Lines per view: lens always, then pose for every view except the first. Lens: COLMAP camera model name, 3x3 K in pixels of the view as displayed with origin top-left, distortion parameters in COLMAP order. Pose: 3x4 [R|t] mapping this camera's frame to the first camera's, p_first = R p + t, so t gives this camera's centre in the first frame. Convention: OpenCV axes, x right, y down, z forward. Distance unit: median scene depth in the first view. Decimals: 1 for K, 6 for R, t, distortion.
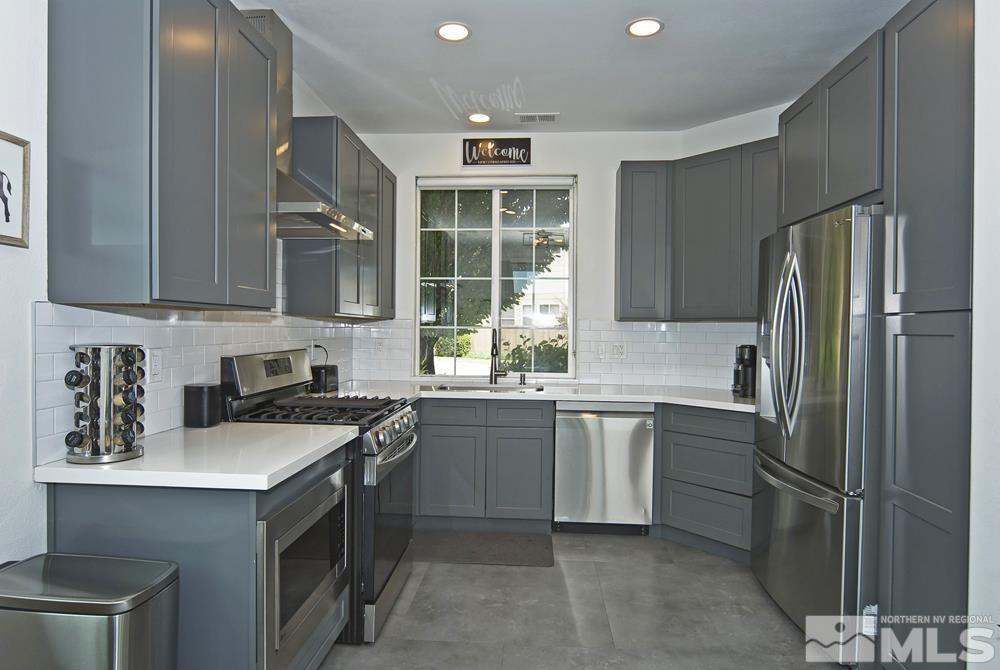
lens RADIAL K [[601.1, 0, 496.9], [0, 601.1, 333.4], [0, 0, 1]] dist [0.001390, -0.000420]
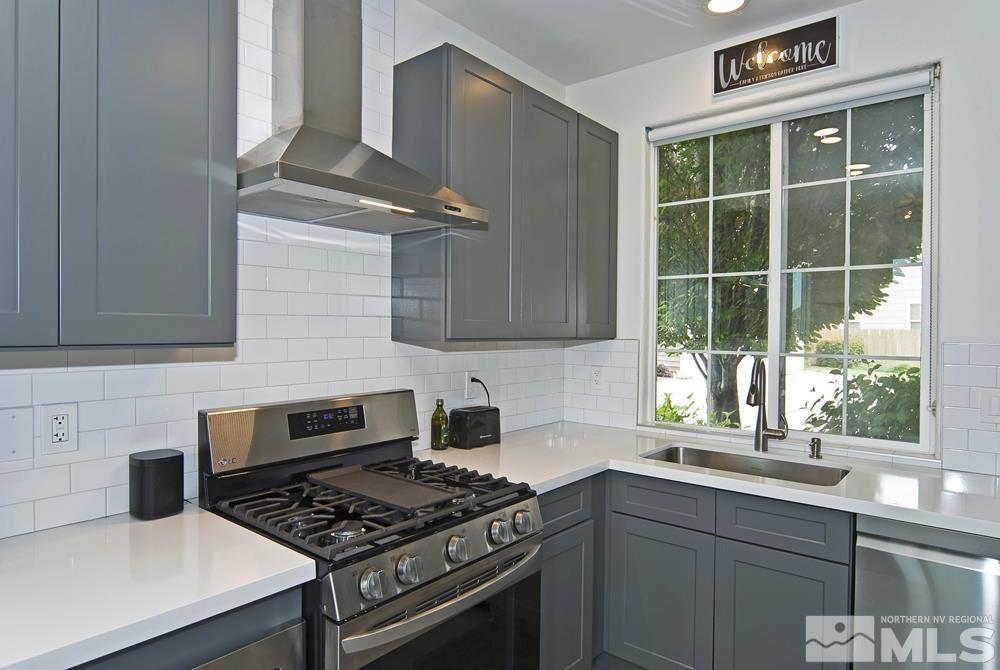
lens RADIAL K [[601.1, 0, 501.8], [0, 601.1, 334.0], [0, 0, 1]] dist [0.001390, -0.000420]
pose [[0.816854, 0.003312, -0.576835, 0.124493], [-0.002980, 0.999994, 0.001522, -0.030129], [0.576837, 0.000476, 0.816859, 0.361893]]
